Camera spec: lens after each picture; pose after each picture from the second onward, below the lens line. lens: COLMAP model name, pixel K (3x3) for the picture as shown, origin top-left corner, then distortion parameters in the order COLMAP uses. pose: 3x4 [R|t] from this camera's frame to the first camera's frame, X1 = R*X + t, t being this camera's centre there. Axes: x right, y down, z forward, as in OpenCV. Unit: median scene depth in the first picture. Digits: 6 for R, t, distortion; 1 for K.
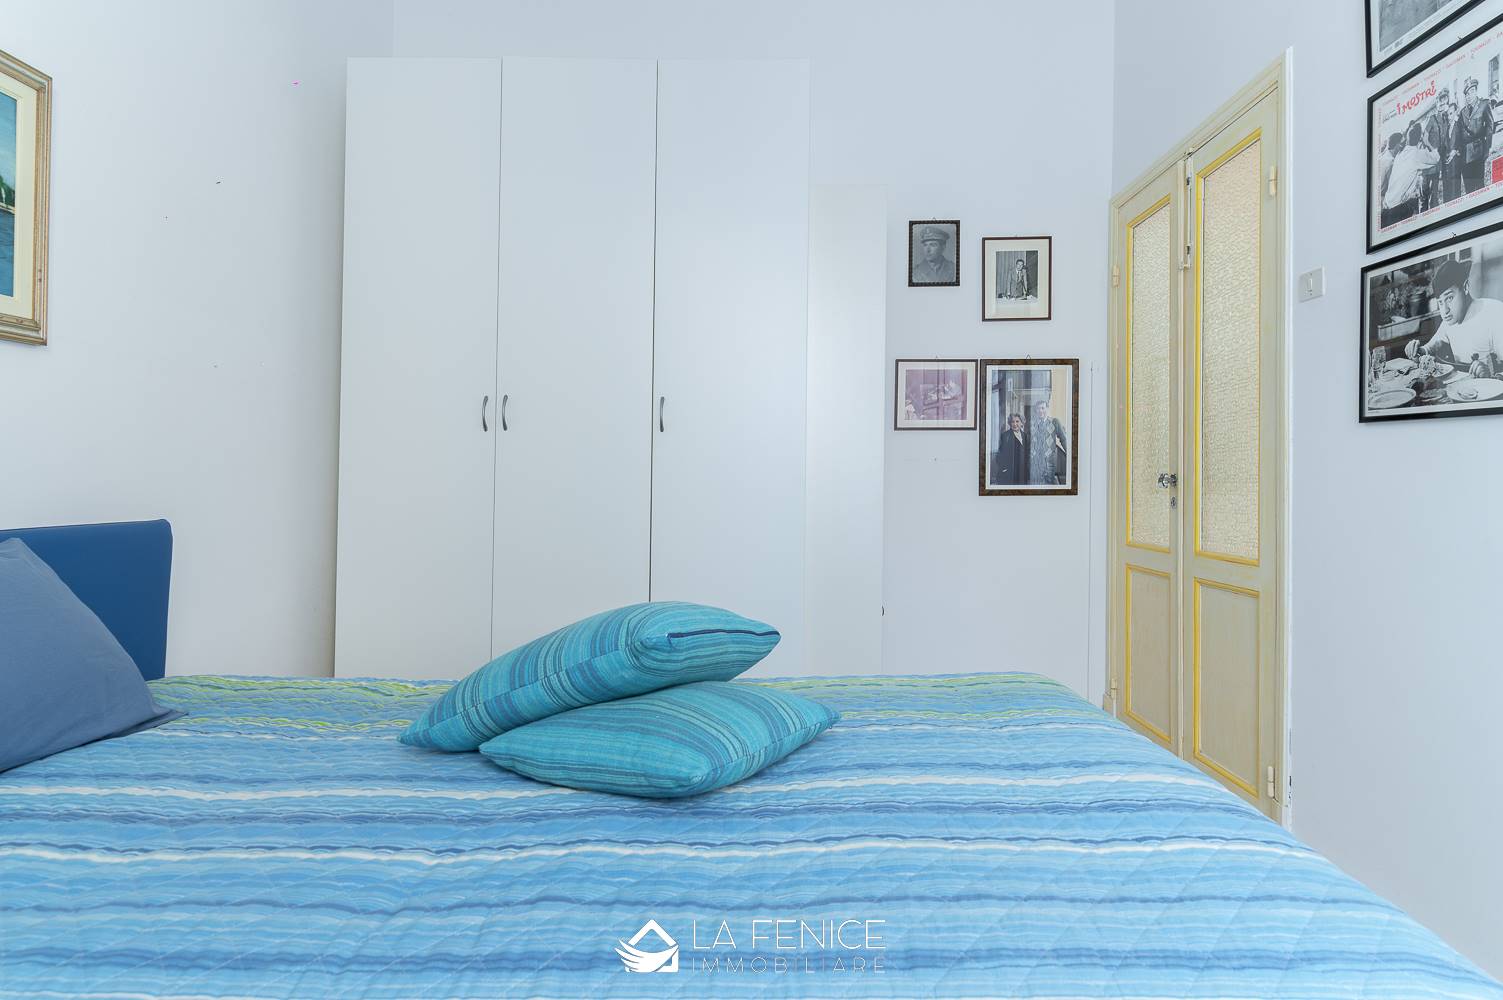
lens RADIAL K [[855.9, 0, 752.5], [0, 855.9, 471.0], [0, 0, 1]] dist [0.002216, -0.001777]
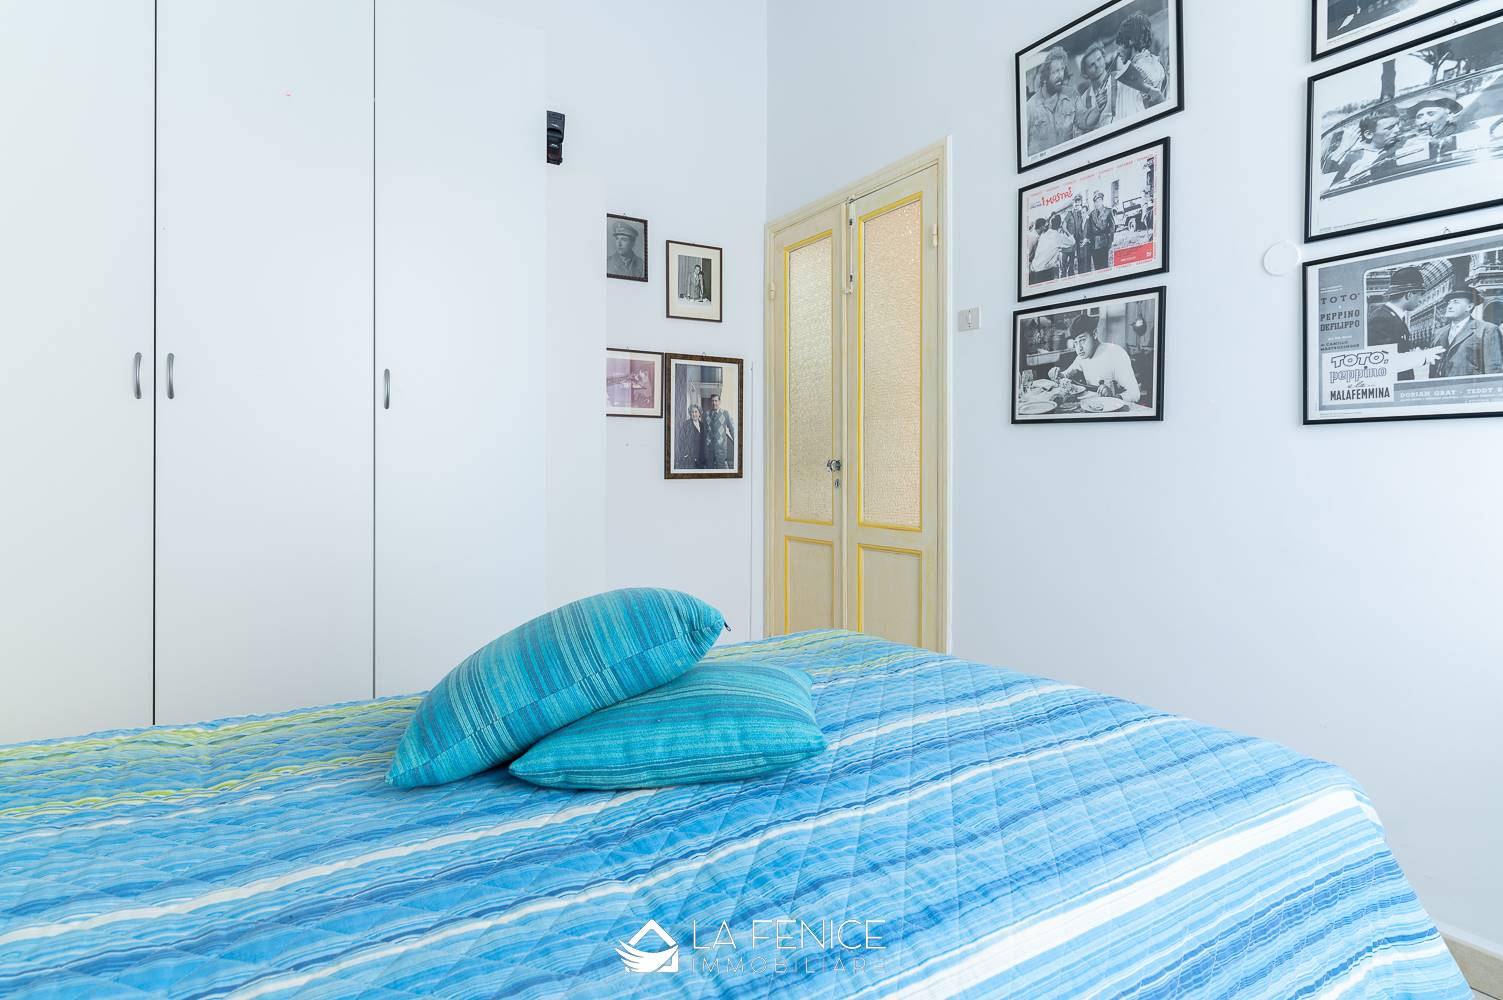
lens RADIAL K [[828.4, 0, 752.1], [0, 828.4, 470.9], [0, 0, 1]] dist [-0.000952, -0.001583]
pose [[0.838537, -0.000212, 0.544845, -0.383228], [-0.009196, 0.999852, 0.014542, 0.003913], [-0.544767, -0.017205, 0.838411, 0.112237]]
